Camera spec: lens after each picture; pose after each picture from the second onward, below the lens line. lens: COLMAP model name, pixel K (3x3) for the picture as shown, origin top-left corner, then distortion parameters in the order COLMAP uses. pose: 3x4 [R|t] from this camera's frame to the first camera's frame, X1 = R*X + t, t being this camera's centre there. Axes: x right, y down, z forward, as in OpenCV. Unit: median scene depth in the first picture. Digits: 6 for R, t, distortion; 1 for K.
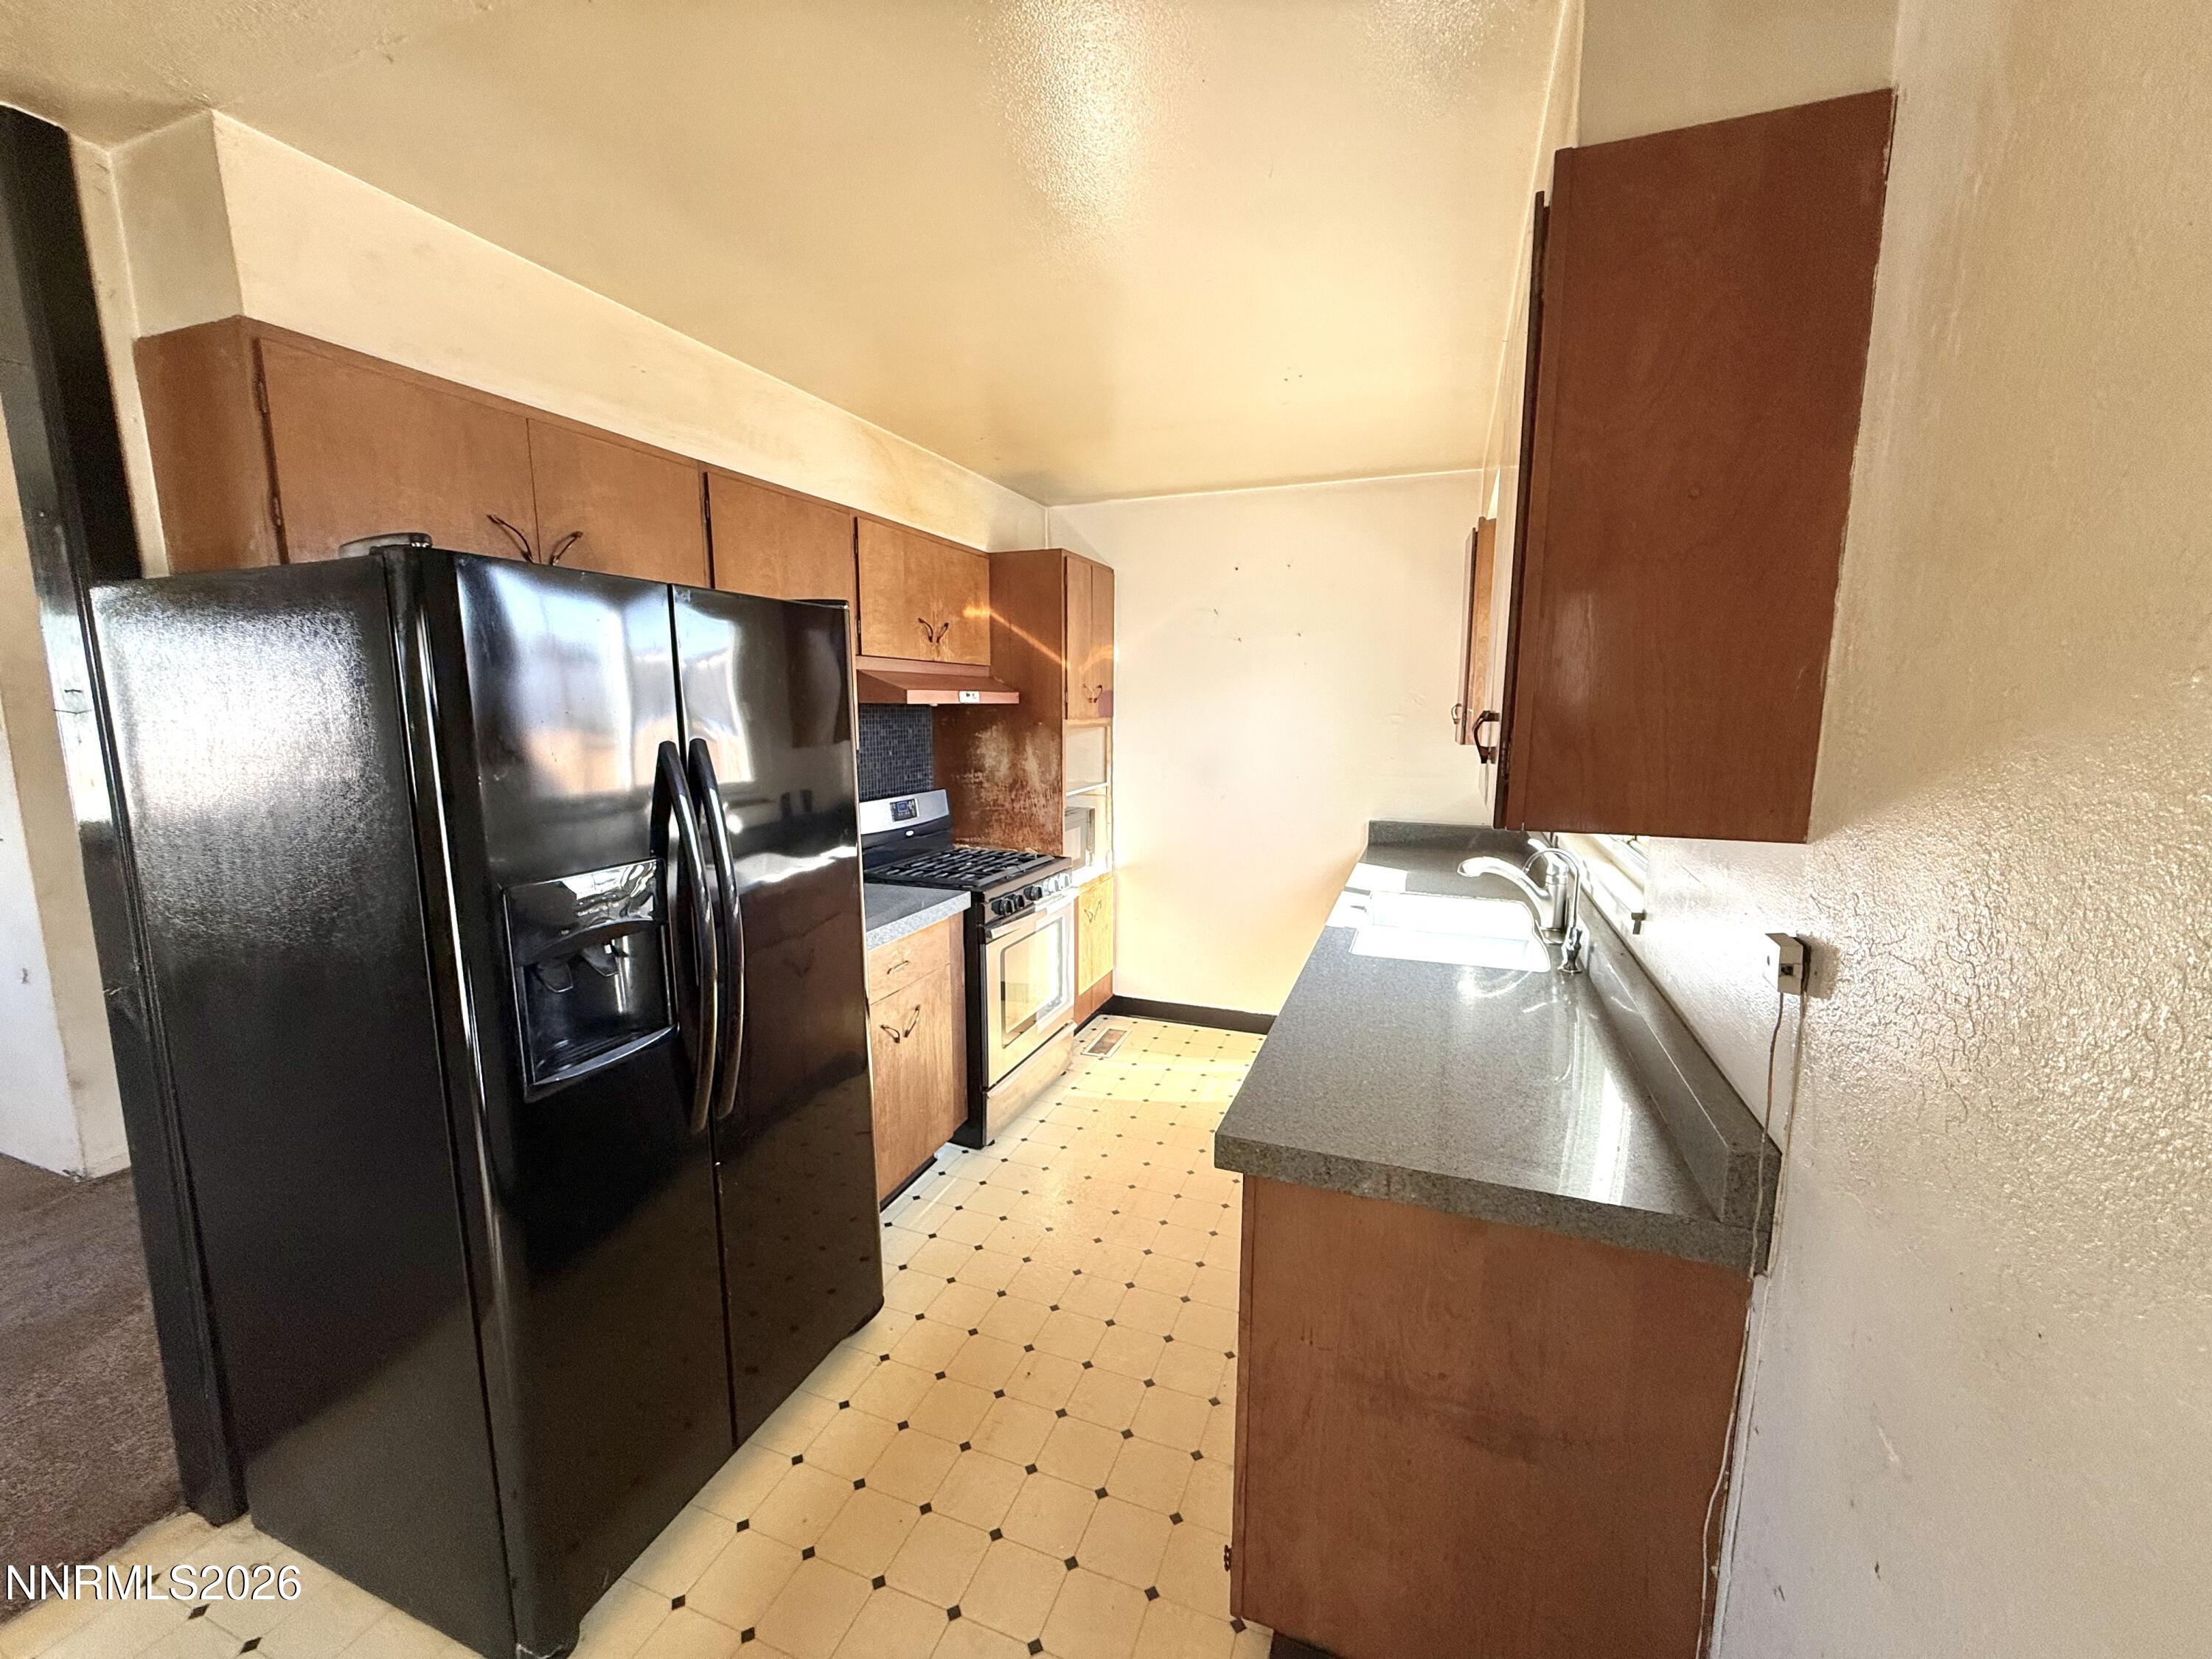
lens RADIAL K [[881.1, 0, 1100.5], [0, 881.1, 830.8], [0, 0, 1]] dist [0.001334, -0.000130]
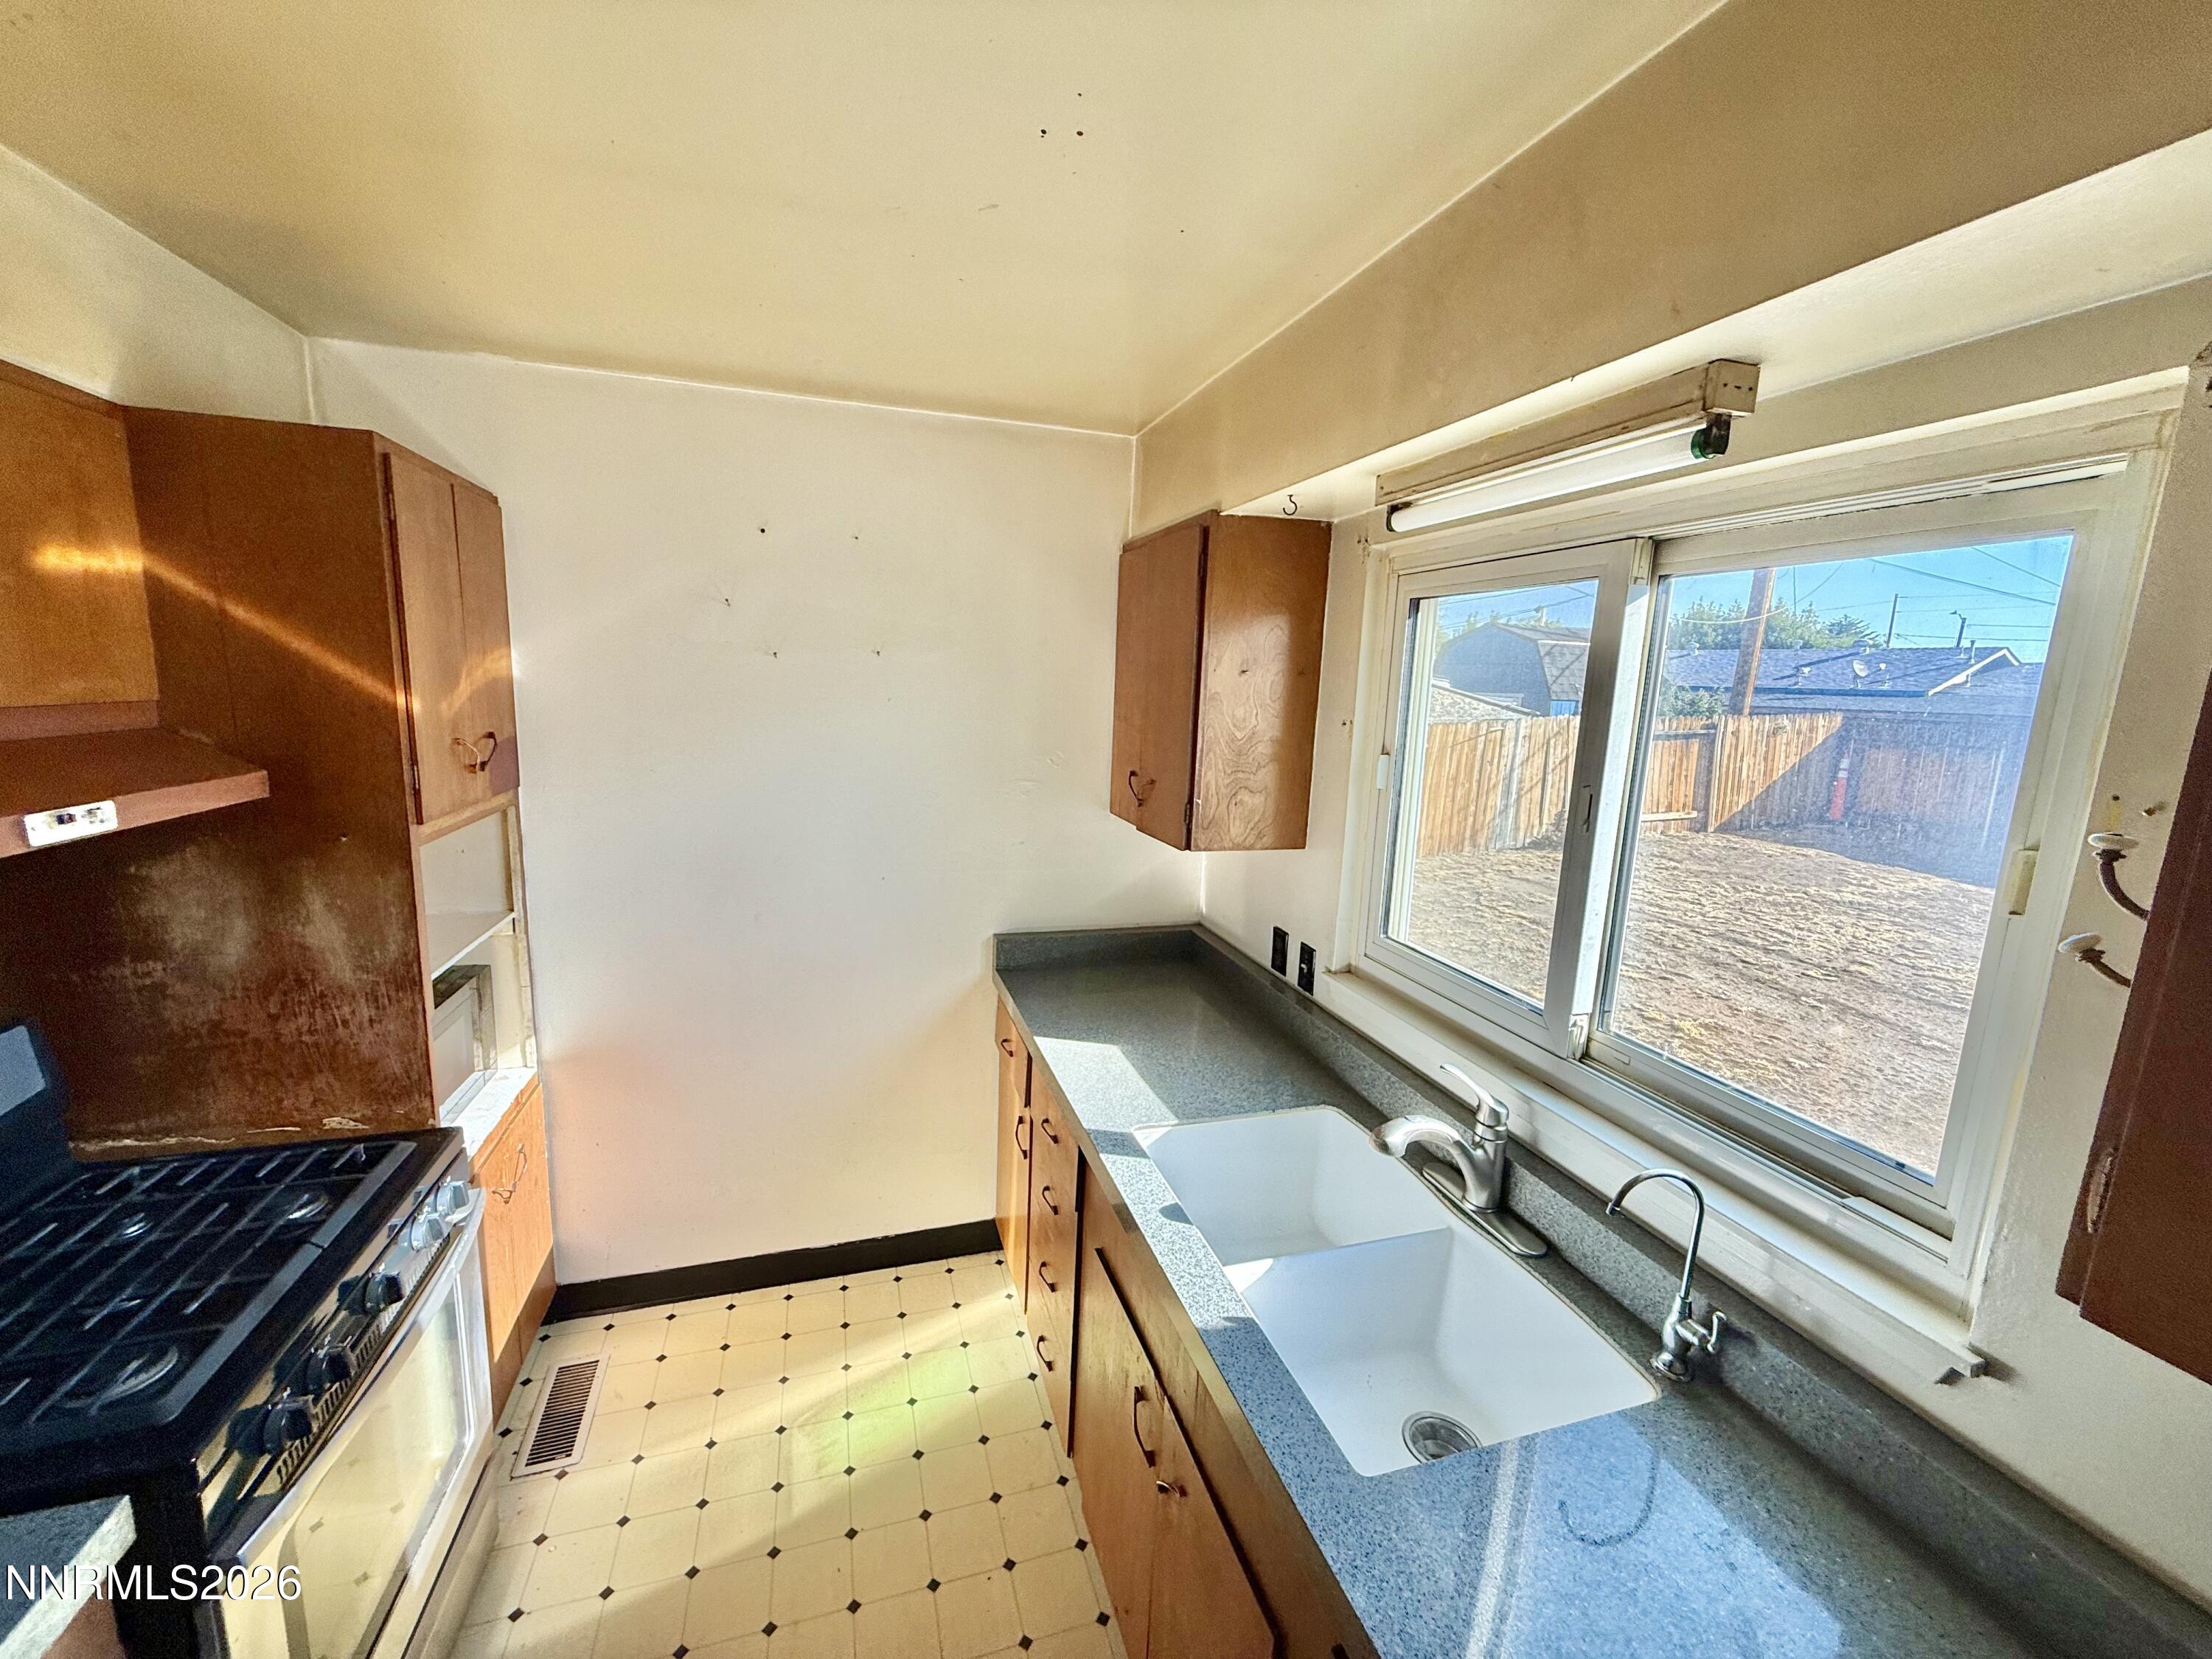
lens RADIAL K [[881.1, 0, 1098.5], [0, 881.1, 828.6], [0, 0, 1]] dist [0.001334, -0.000130]
pose [[0.787492, -0.074466, 0.611809, -0.041802], [0.052421, 0.997170, 0.053895, -0.132697], [-0.614091, -0.010371, 0.789167, 0.443385]]
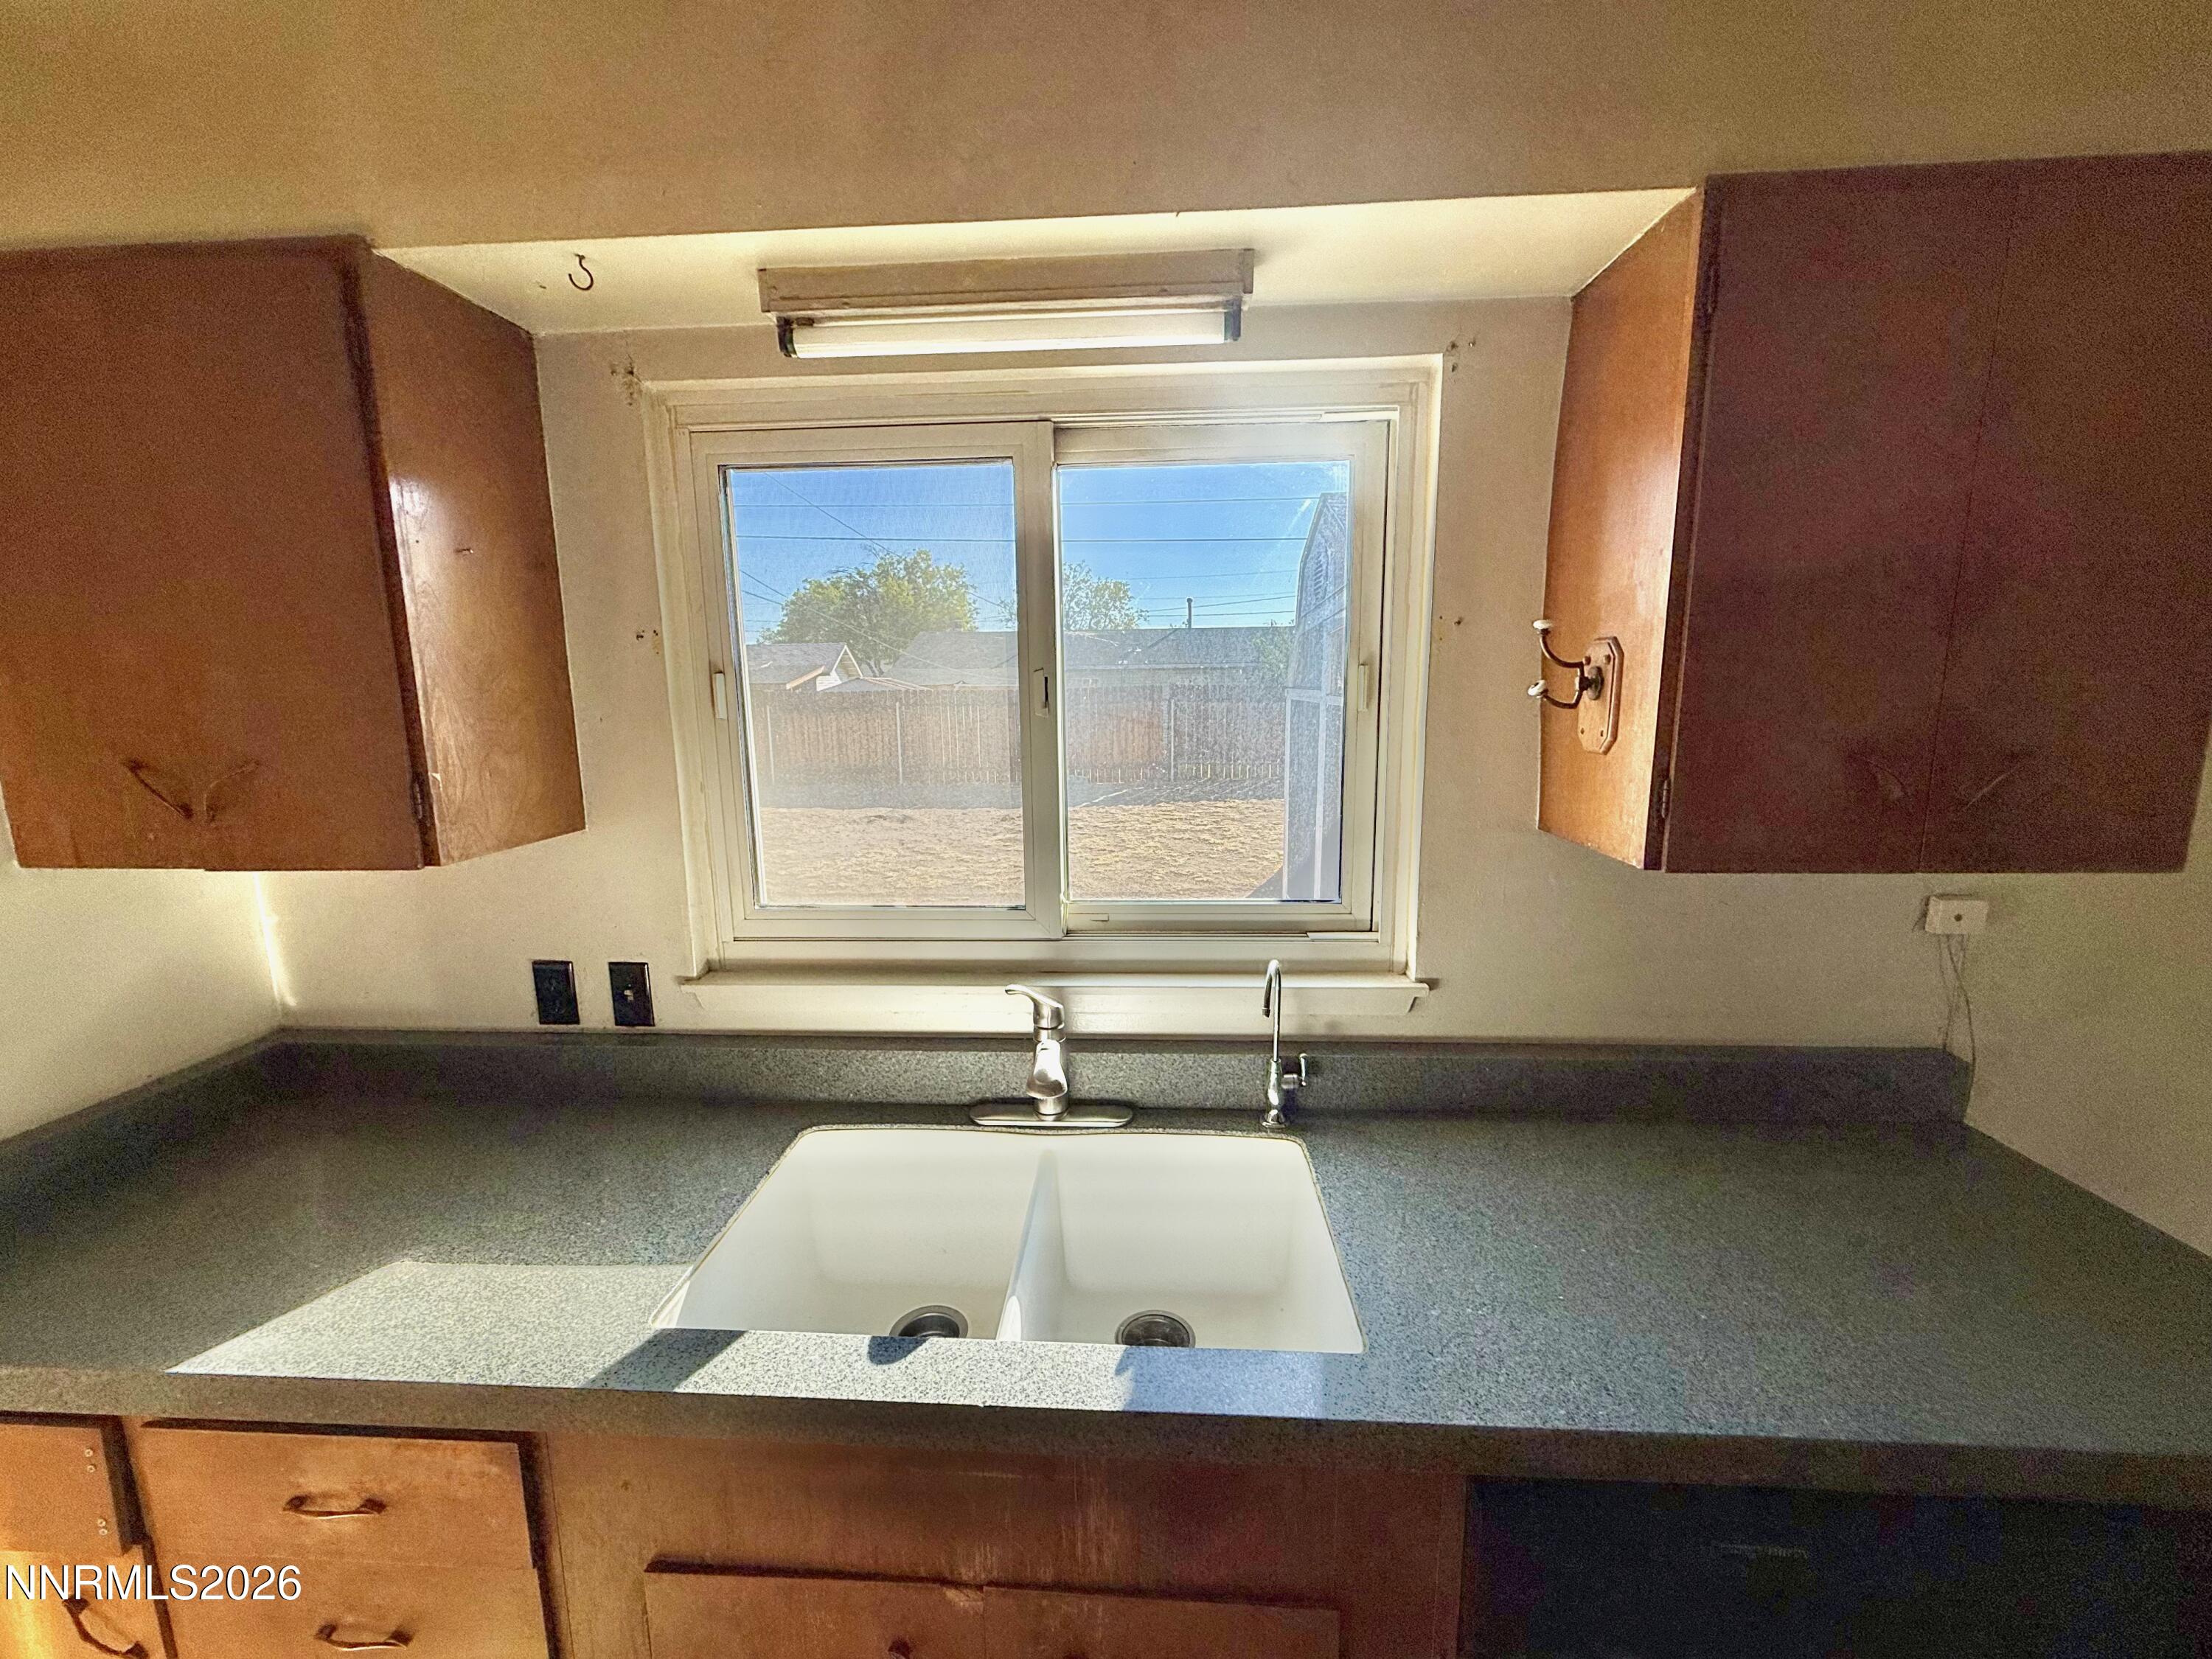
lens RADIAL K [[881.1, 0, 1112.0], [0, 881.1, 827.7], [0, 0, 1]] dist [0.001334, -0.000130]
pose [[-0.298766, -0.154013, 0.941817, -0.023257], [0.151799, 0.966657, 0.206230, -0.127123], [-0.942176, 0.204582, -0.265425, 0.708591]]
